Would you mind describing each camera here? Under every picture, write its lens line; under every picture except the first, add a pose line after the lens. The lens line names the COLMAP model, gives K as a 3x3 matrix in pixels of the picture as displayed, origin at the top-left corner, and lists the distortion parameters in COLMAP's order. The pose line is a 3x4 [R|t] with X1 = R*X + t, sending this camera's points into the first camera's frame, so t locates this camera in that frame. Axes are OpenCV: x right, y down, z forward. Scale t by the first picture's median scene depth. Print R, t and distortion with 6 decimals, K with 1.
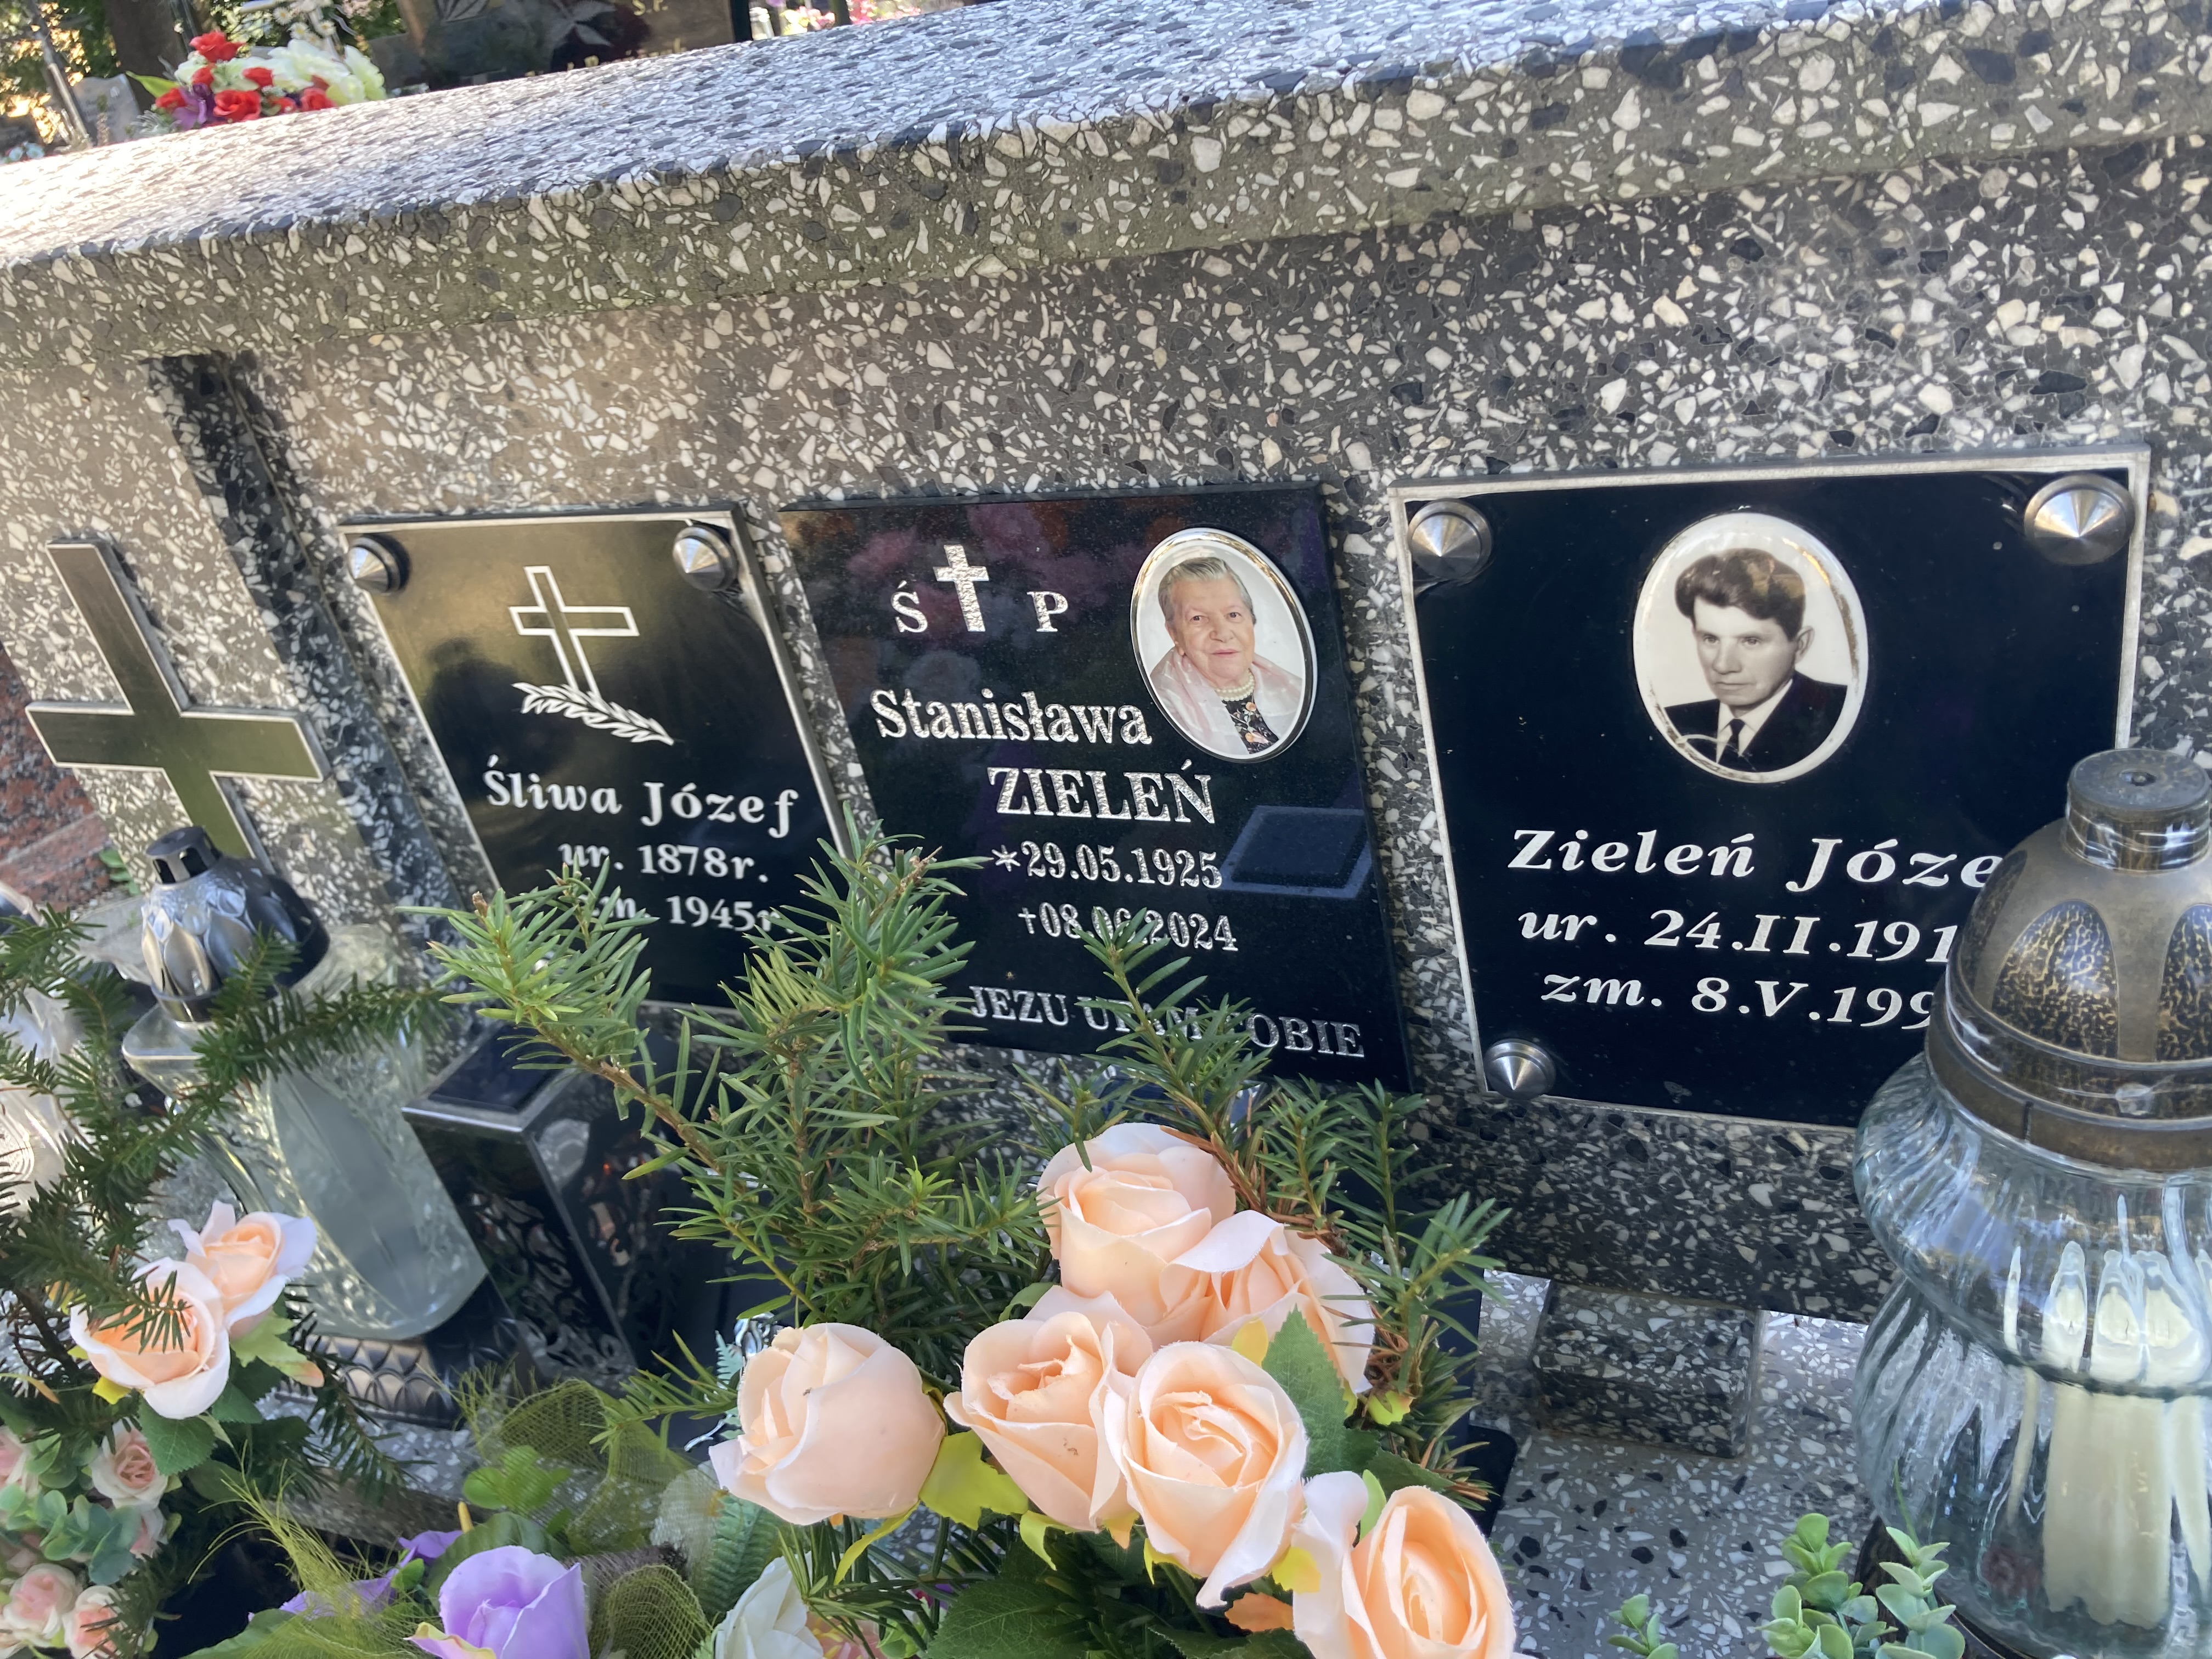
lens RADIAL K [[1850.6, 0, 1093.8], [0, 1850.6, 846.9], [0, 0, 1]] dist [0.036954, -0.047958]
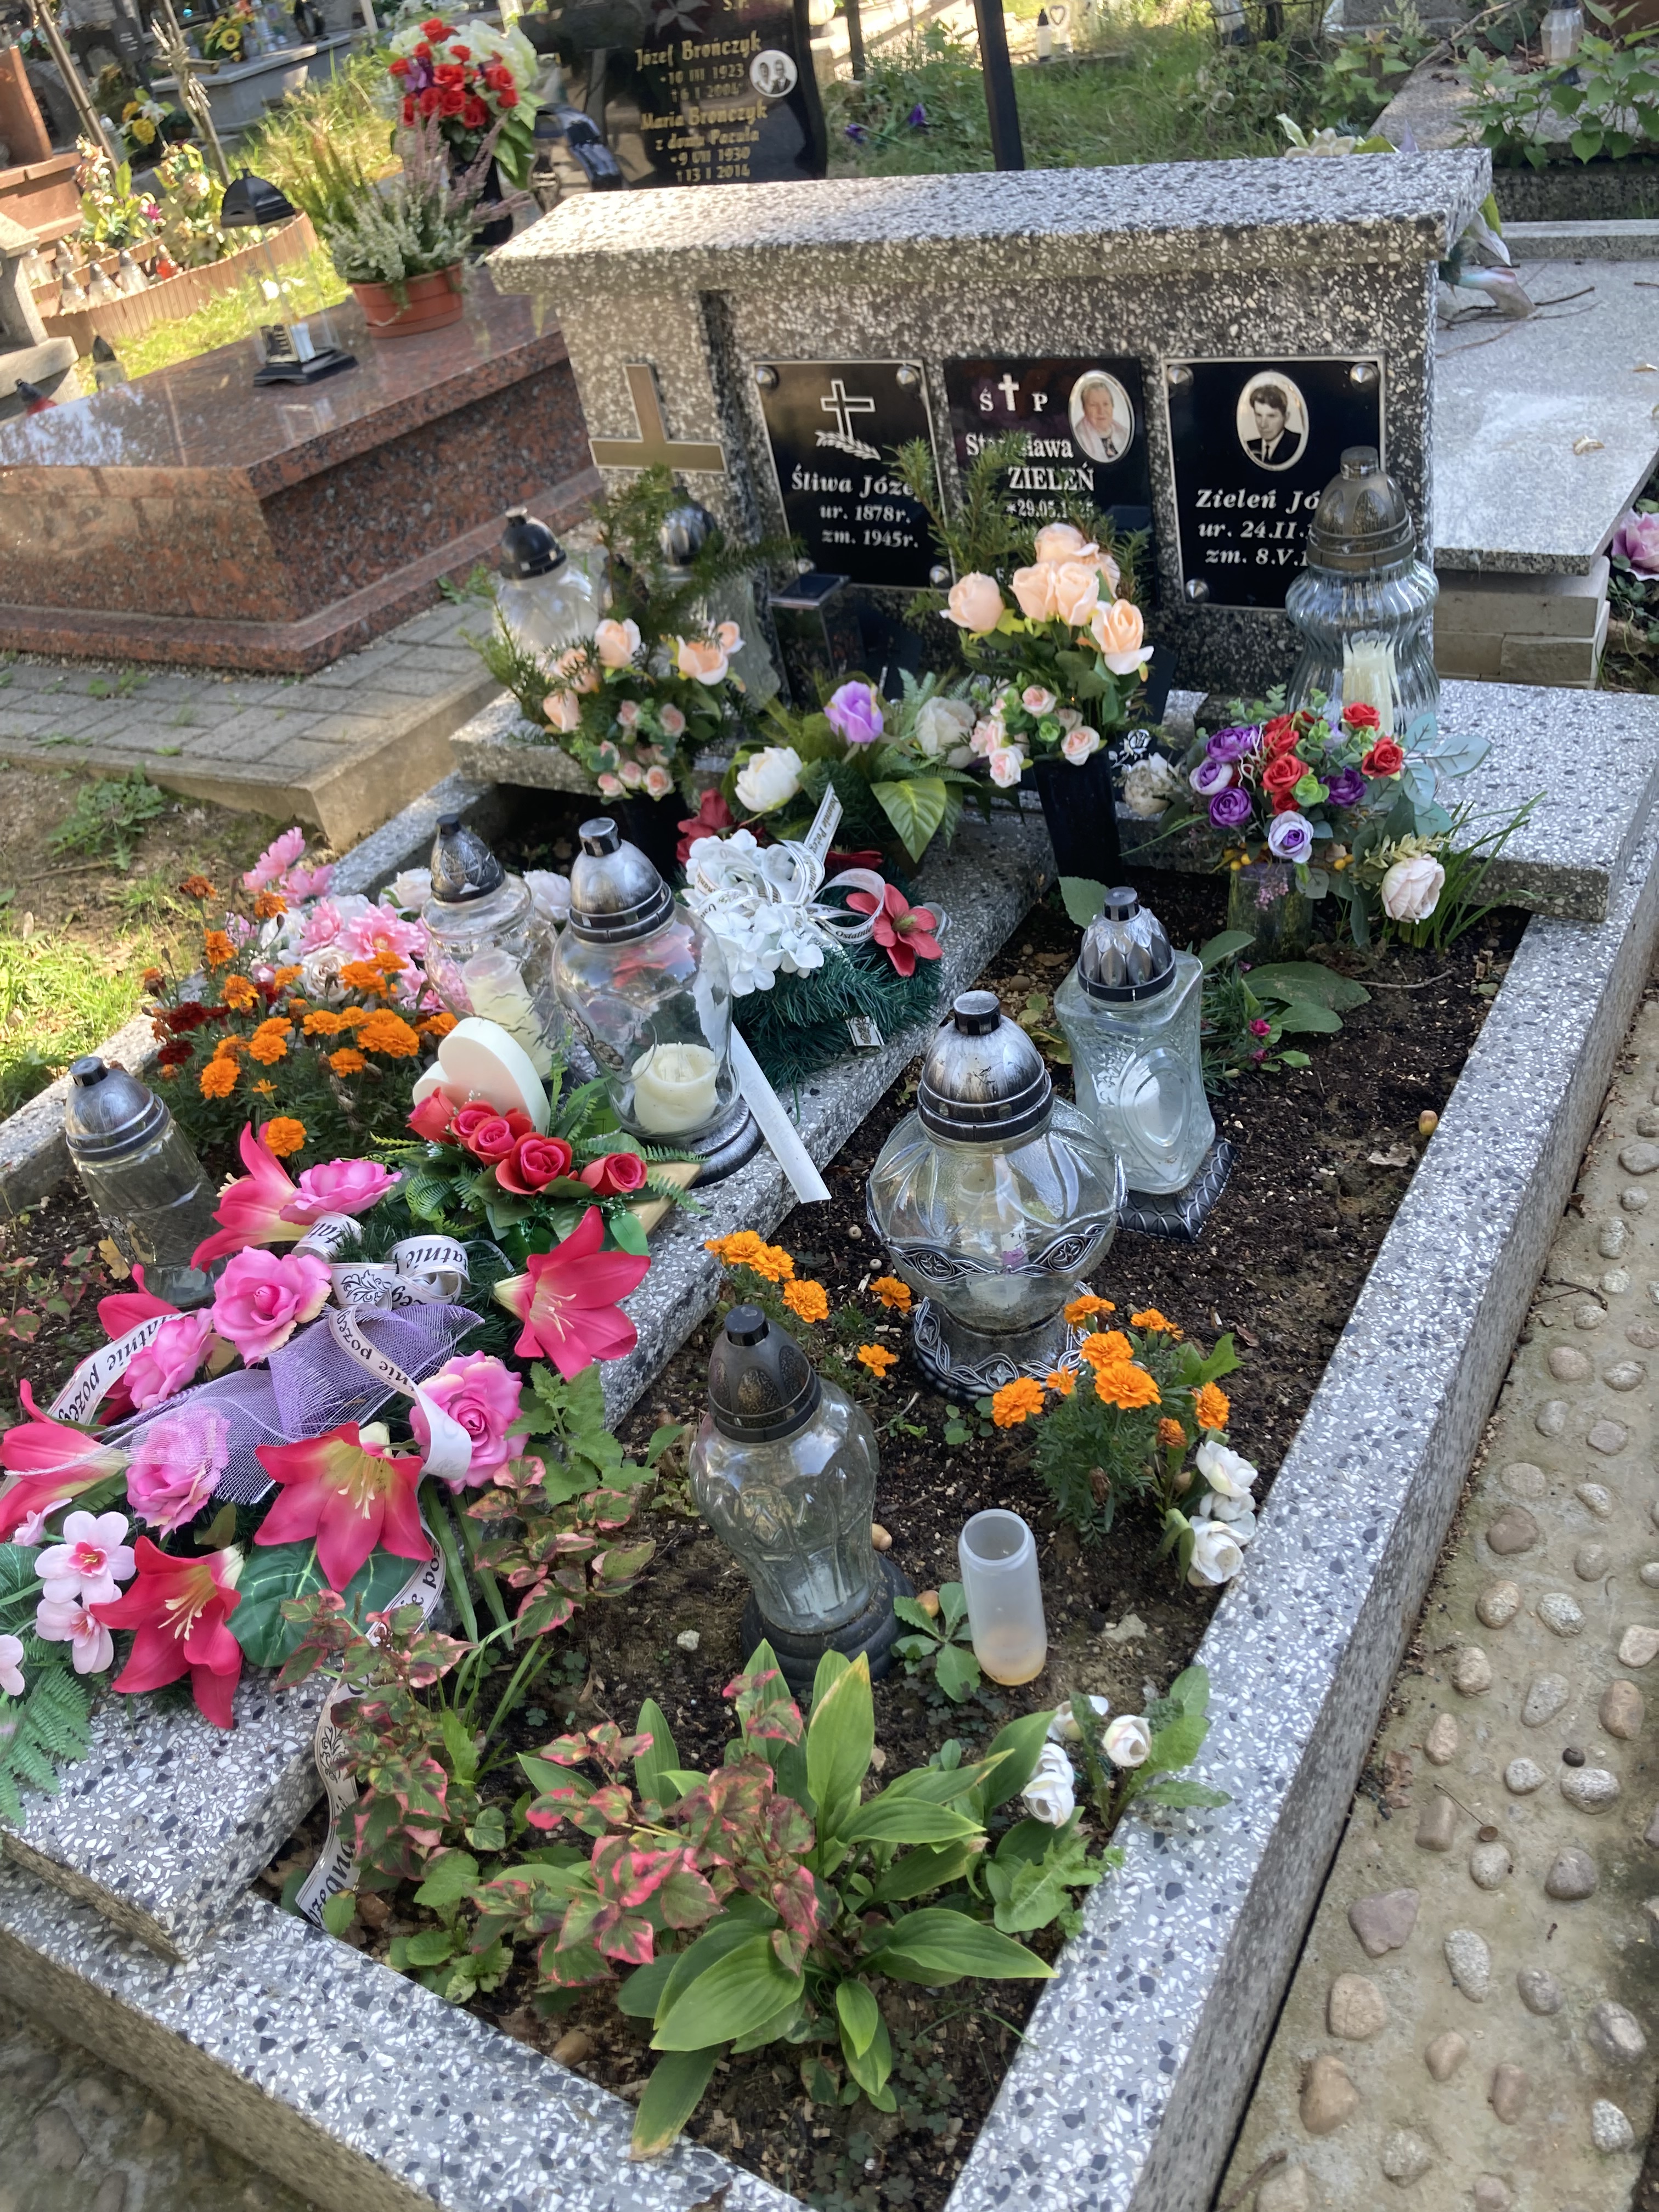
lens RADIAL K [[1850.6, 0, 837.1], [0, 1850.6, 1095.1], [0, 0, 1]] dist [0.036954, -0.047958]
pose [[0.994575, 0.082035, -0.063967, -0.065590], [-0.071301, 0.985332, 0.155037, 0.505367], [0.075747, -0.149635, 0.985836, -2.003371]]
